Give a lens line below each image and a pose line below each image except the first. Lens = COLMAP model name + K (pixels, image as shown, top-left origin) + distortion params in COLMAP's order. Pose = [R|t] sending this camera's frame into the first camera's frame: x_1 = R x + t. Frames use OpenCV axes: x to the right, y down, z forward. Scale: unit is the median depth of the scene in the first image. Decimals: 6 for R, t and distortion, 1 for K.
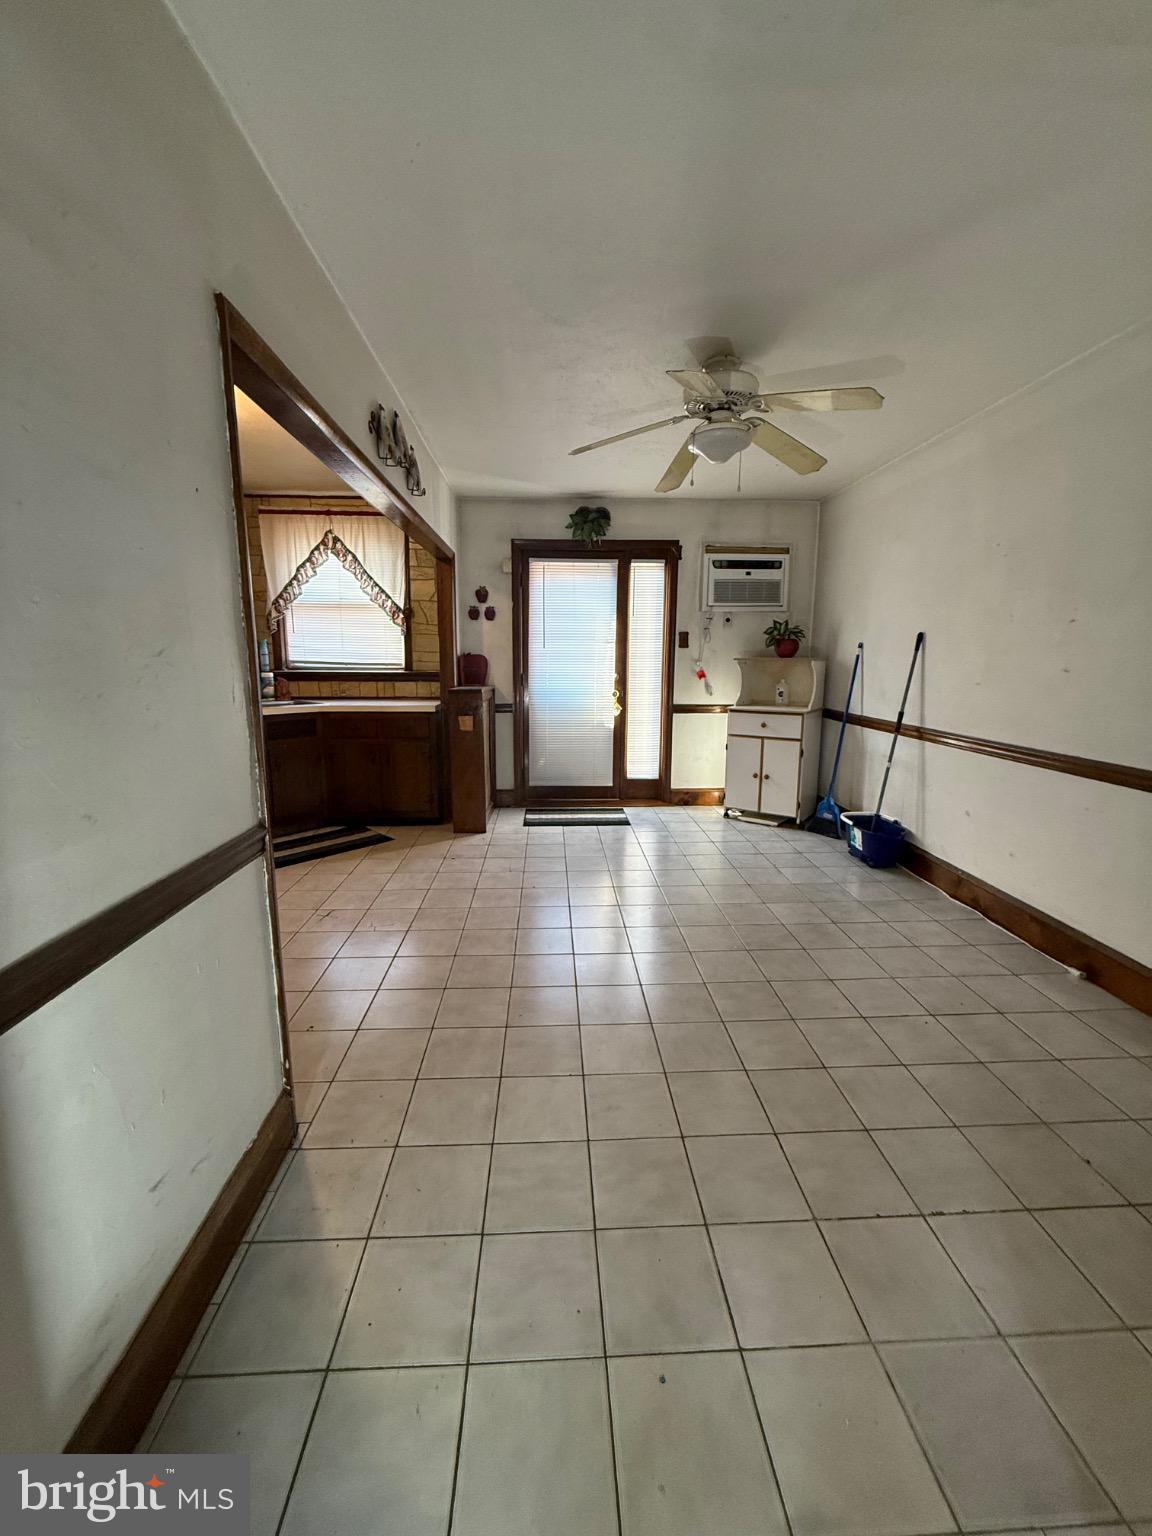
lens RADIAL K [[615.4, 0, 572.7], [0, 615.4, 766.4], [0, 0, 1]] dist [0.002034, 0.000904]
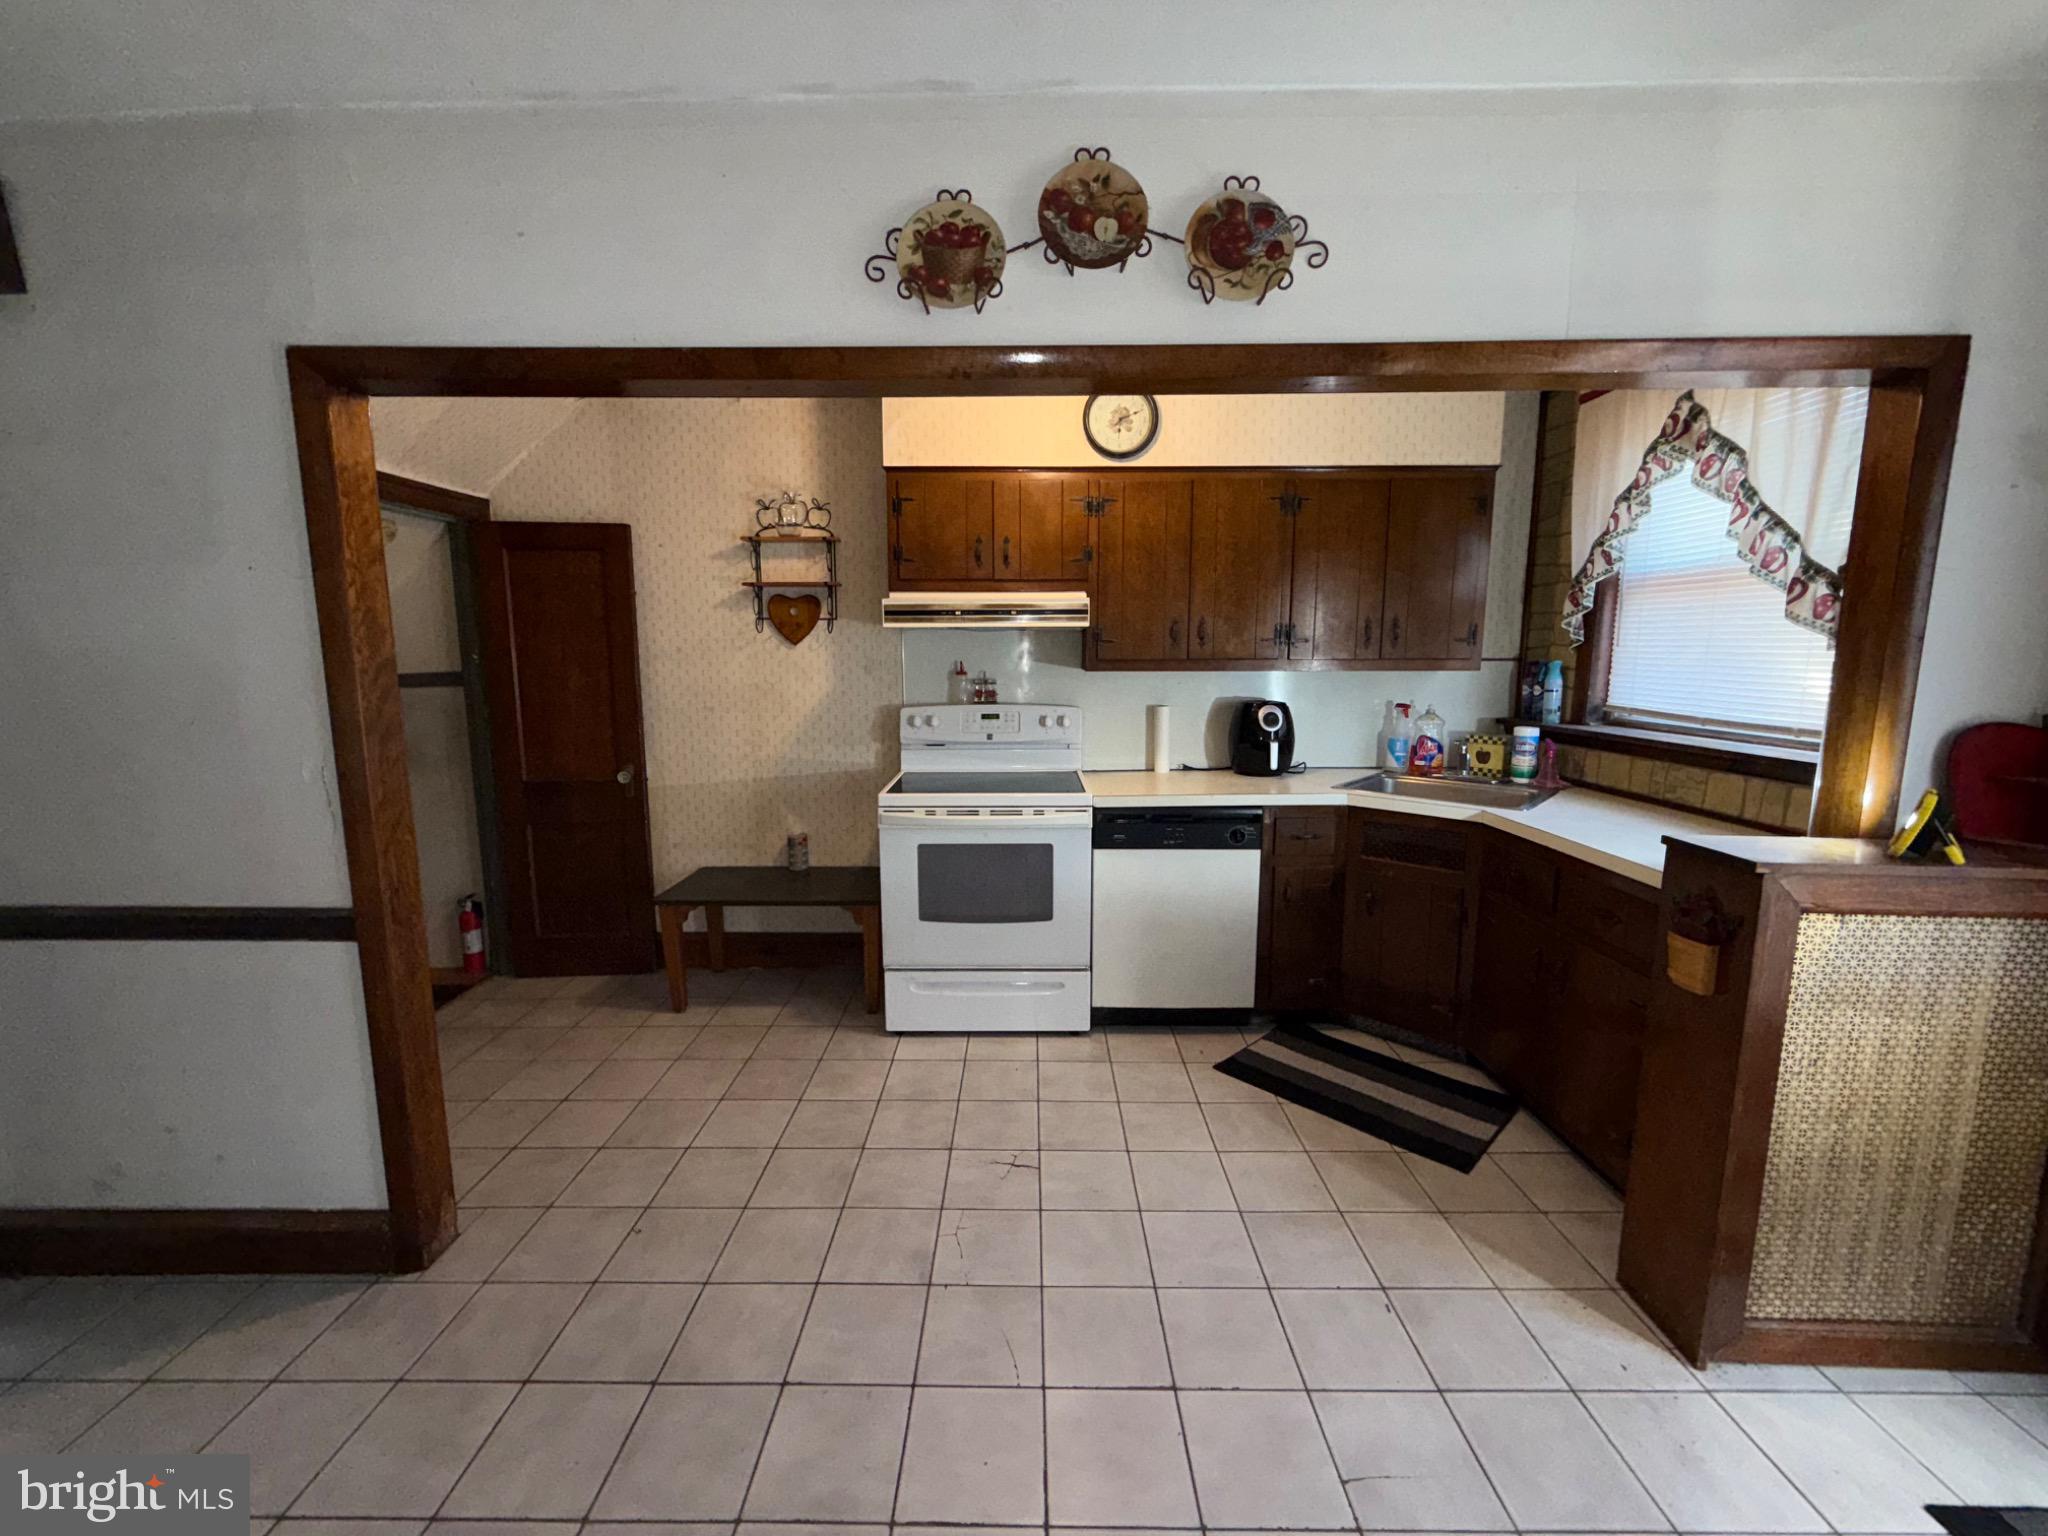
lens RADIAL K [[820.5, 0, 1019.0], [0, 820.5, 767.7], [0, 0, 1]] dist [0.002034, 0.000904]
pose [[-0.058023, 0.132801, -0.989443, 0.256003], [-0.177508, 0.973947, 0.141131, -0.189599], [0.982407, 0.183823, -0.032938, 0.832304]]
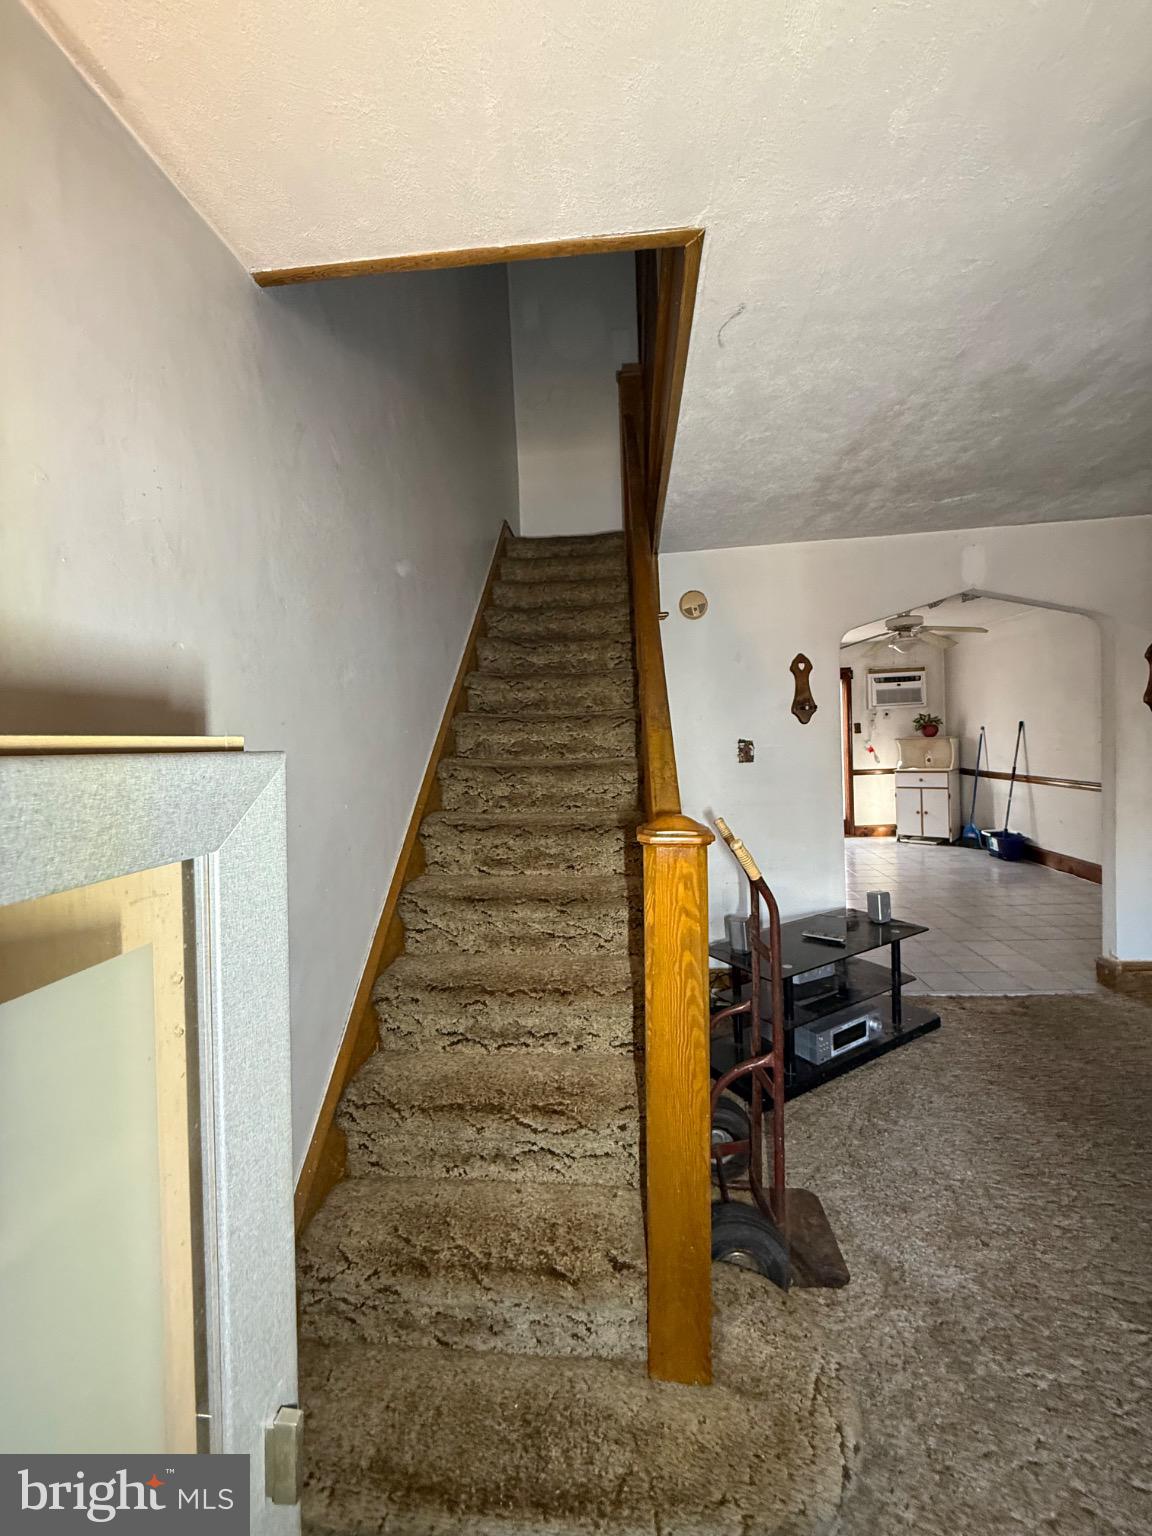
lens RADIAL K [[615.4, 0, 577.6], [0, 615.4, 765.4], [0, 0, 1]] dist [0.002034, 0.000904]
pose [[0.990414, -0.041963, -0.131599, -0.327905], [0.024948, 0.991412, -0.128373, 0.070812], [0.135856, 0.123859, 0.982956, -0.629095]]
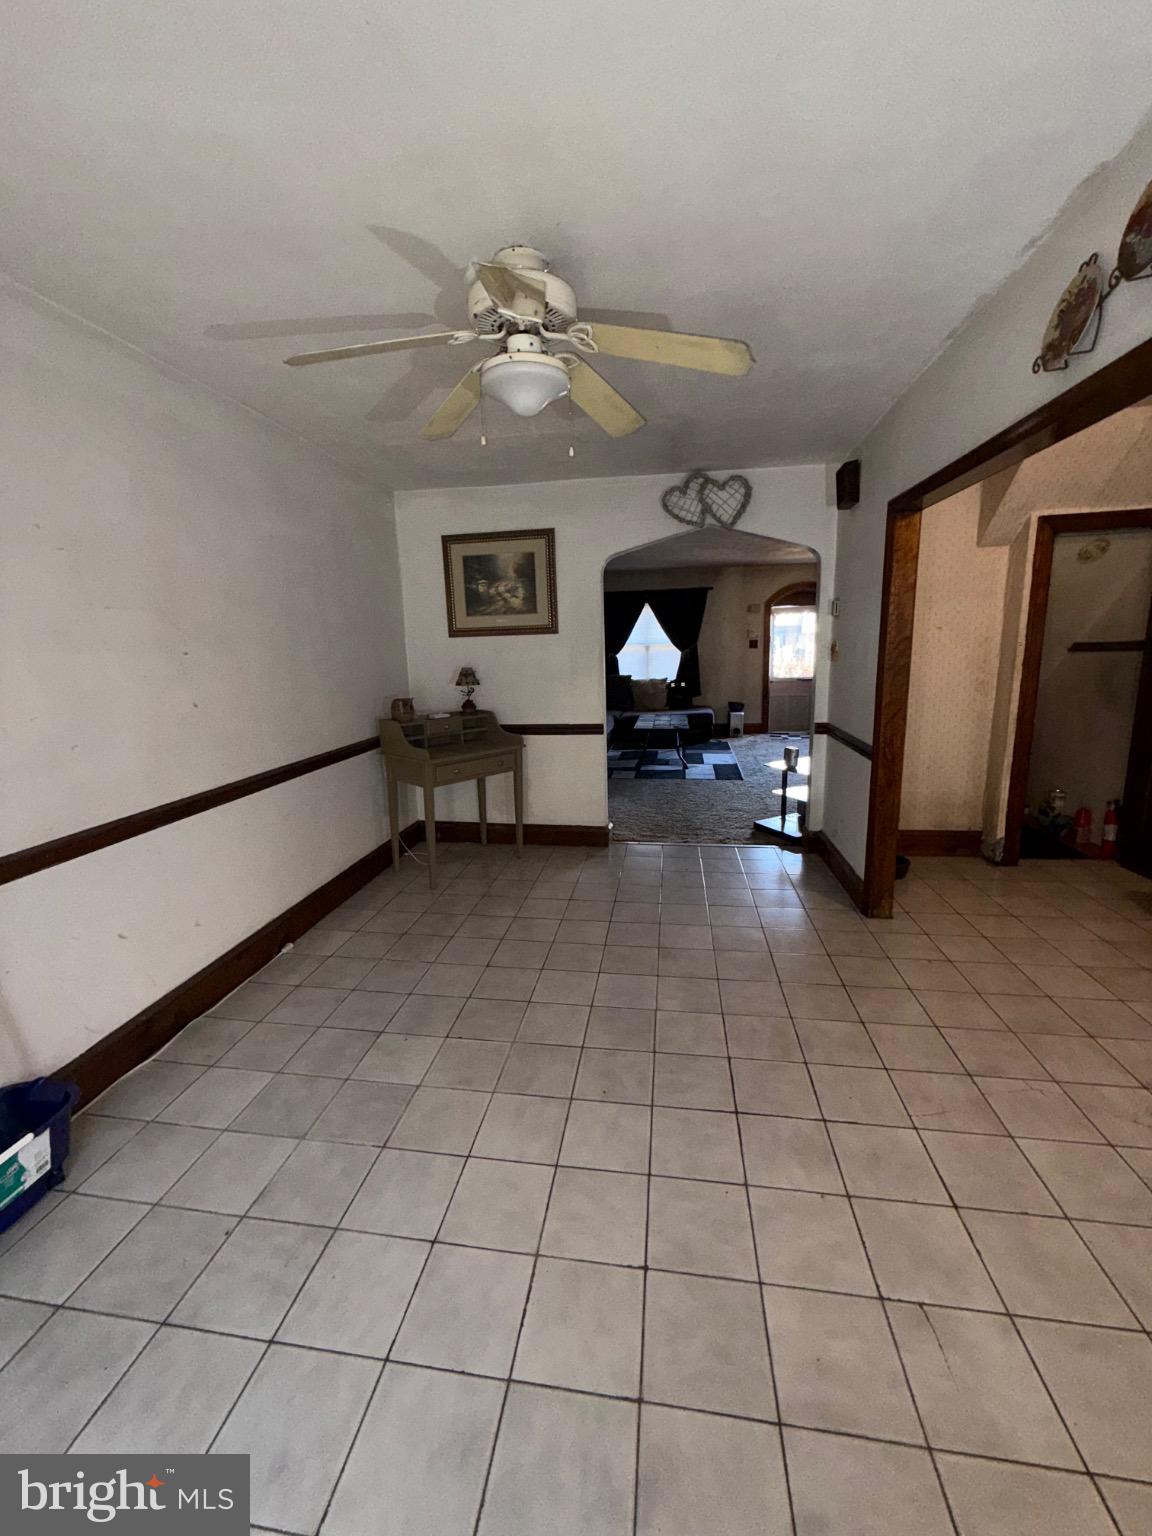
lens RADIAL K [[615.4, 0, 572.6], [0, 615.4, 769.6], [0, 0, 1]] dist [0.002034, 0.000904]
pose [[-0.980111, -0.018891, 0.197549, 0.034943], [0.056786, 0.927137, 0.370394, -0.276550], [-0.190152, 0.374246, -0.907625, 1.301247]]
